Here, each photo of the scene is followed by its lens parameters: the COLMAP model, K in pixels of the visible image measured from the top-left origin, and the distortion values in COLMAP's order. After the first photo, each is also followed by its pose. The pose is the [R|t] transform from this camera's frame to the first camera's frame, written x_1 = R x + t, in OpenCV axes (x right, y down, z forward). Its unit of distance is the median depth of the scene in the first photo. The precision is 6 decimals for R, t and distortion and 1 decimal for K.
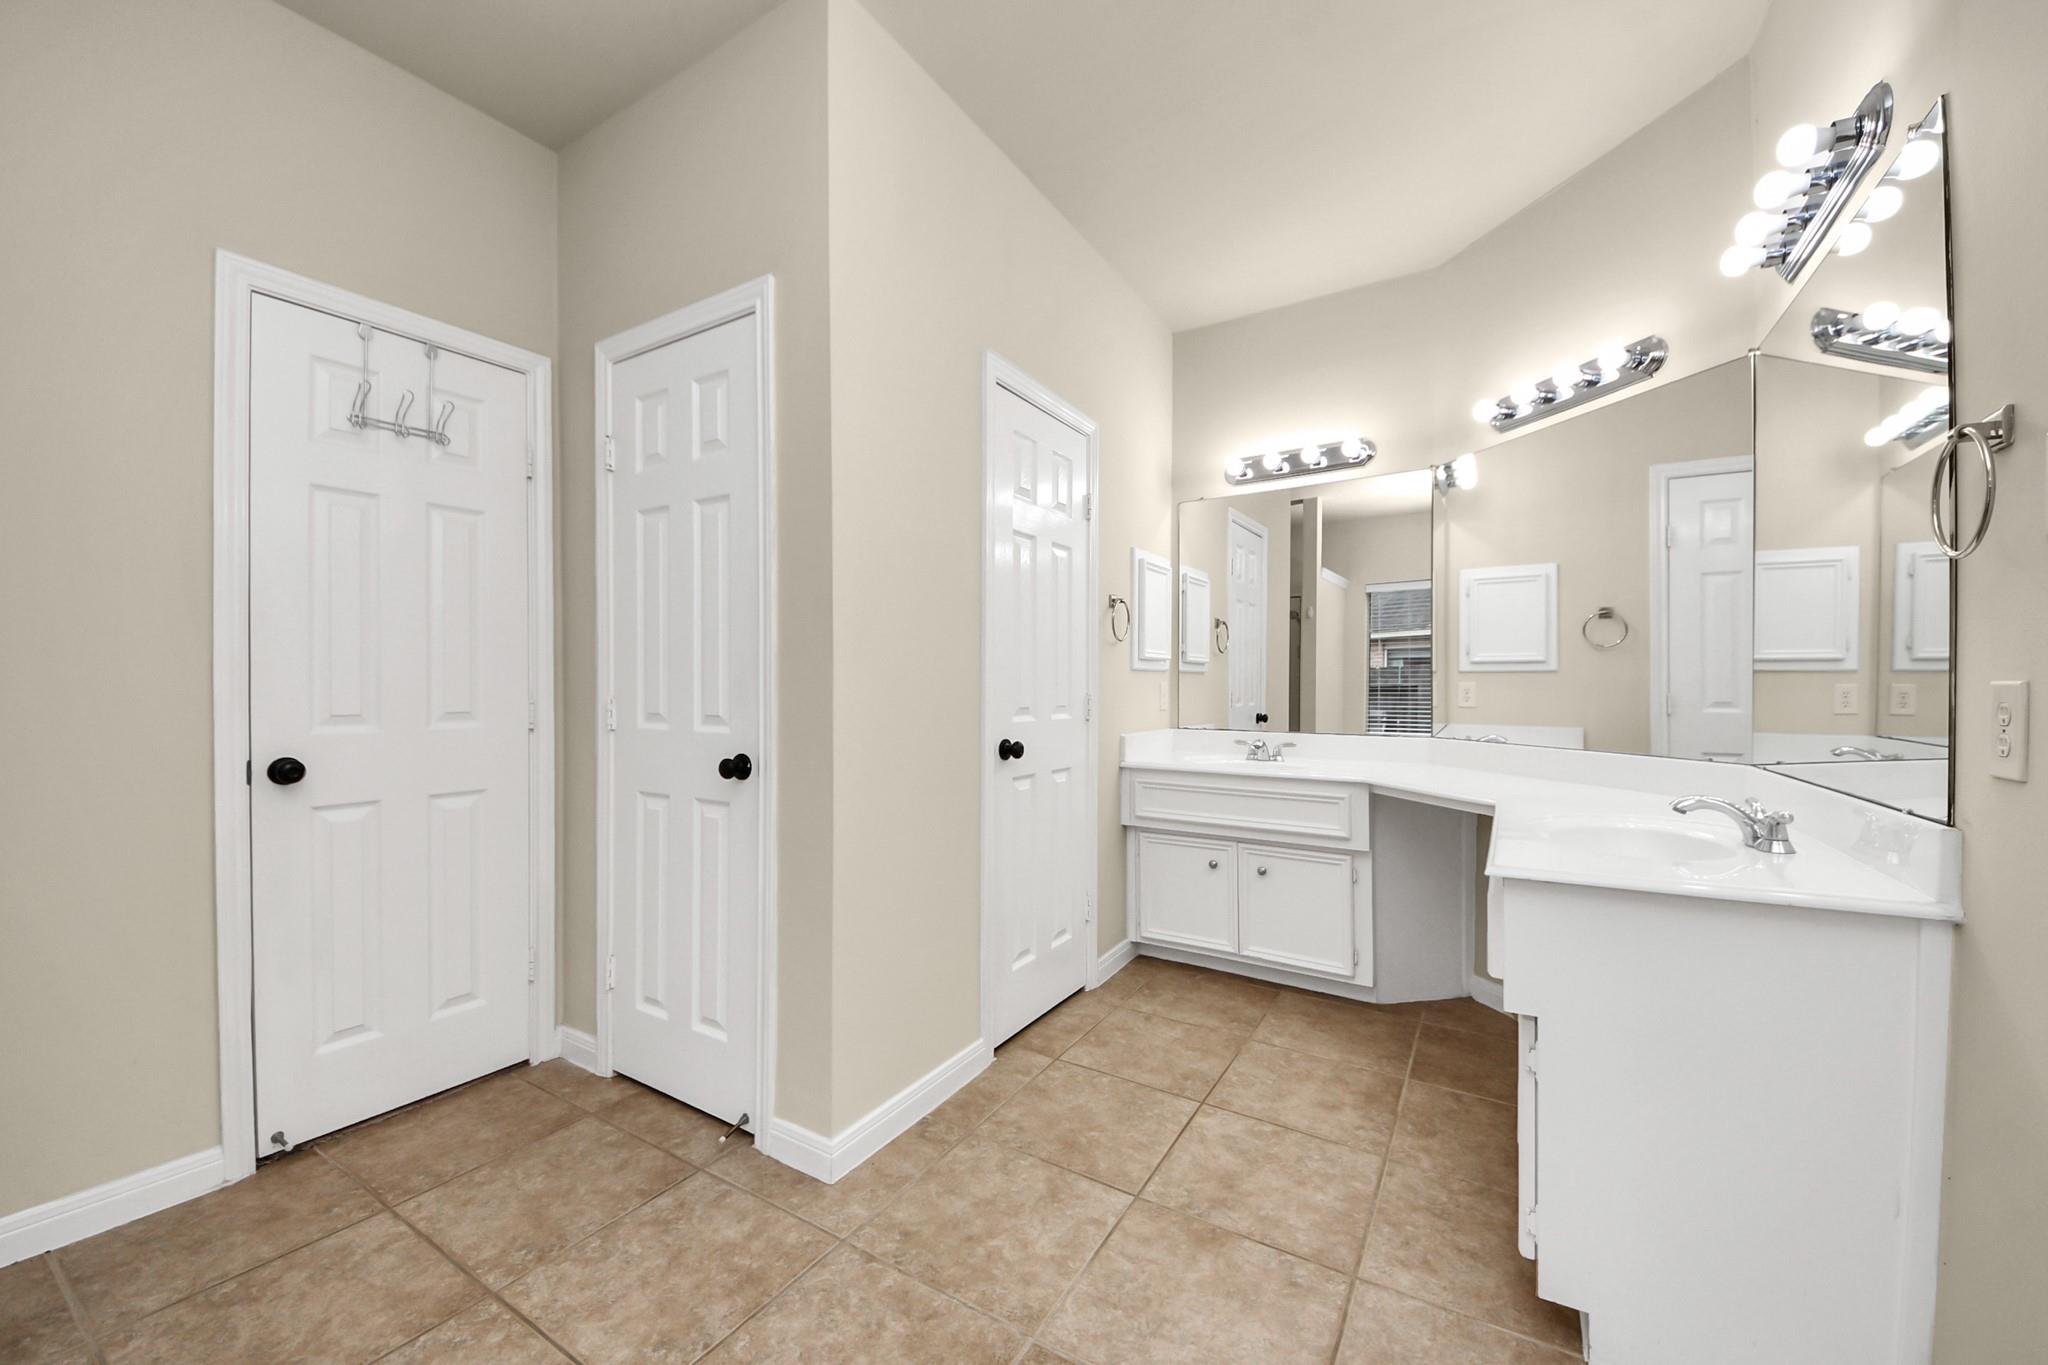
lens RADIAL K [[807.1, 0, 1024.0], [0, 807.1, 682.5], [0, 0, 1]] dist [0.094757, -0.052127]
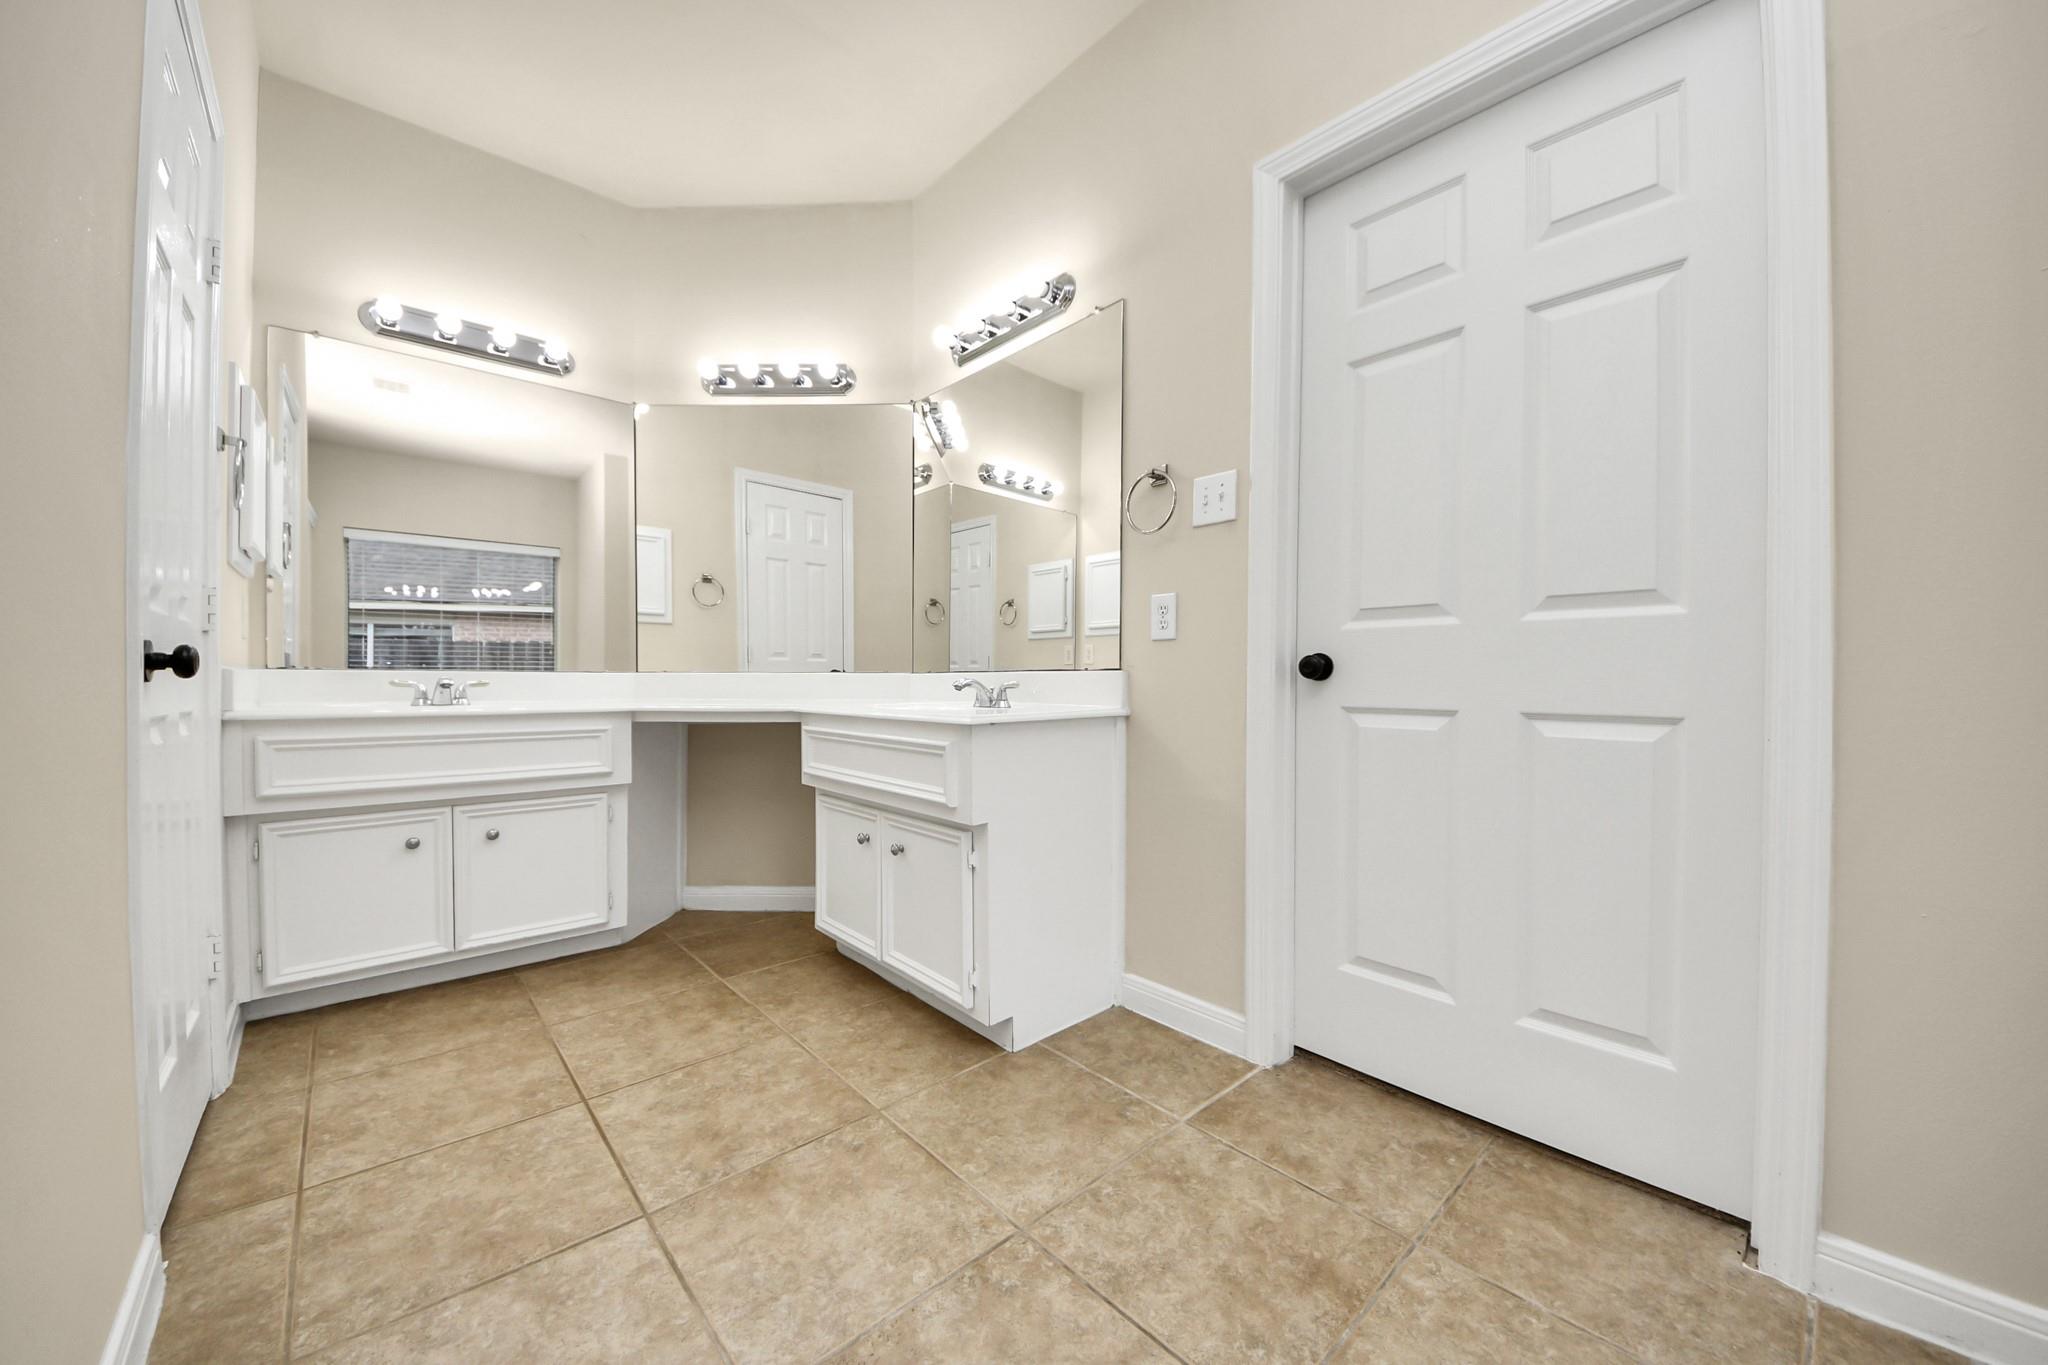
lens RADIAL K [[748.5, 0, 1016.8], [0, 748.5, 683.8], [0, 0, 1]] dist [0.041555, -0.022726]
pose [[0.281703, -0.000670, 0.959502, -0.358273], [0.001248, 0.999999, 0.000332, 0.109621], [-0.959501, 0.001104, 0.281703, 0.393062]]
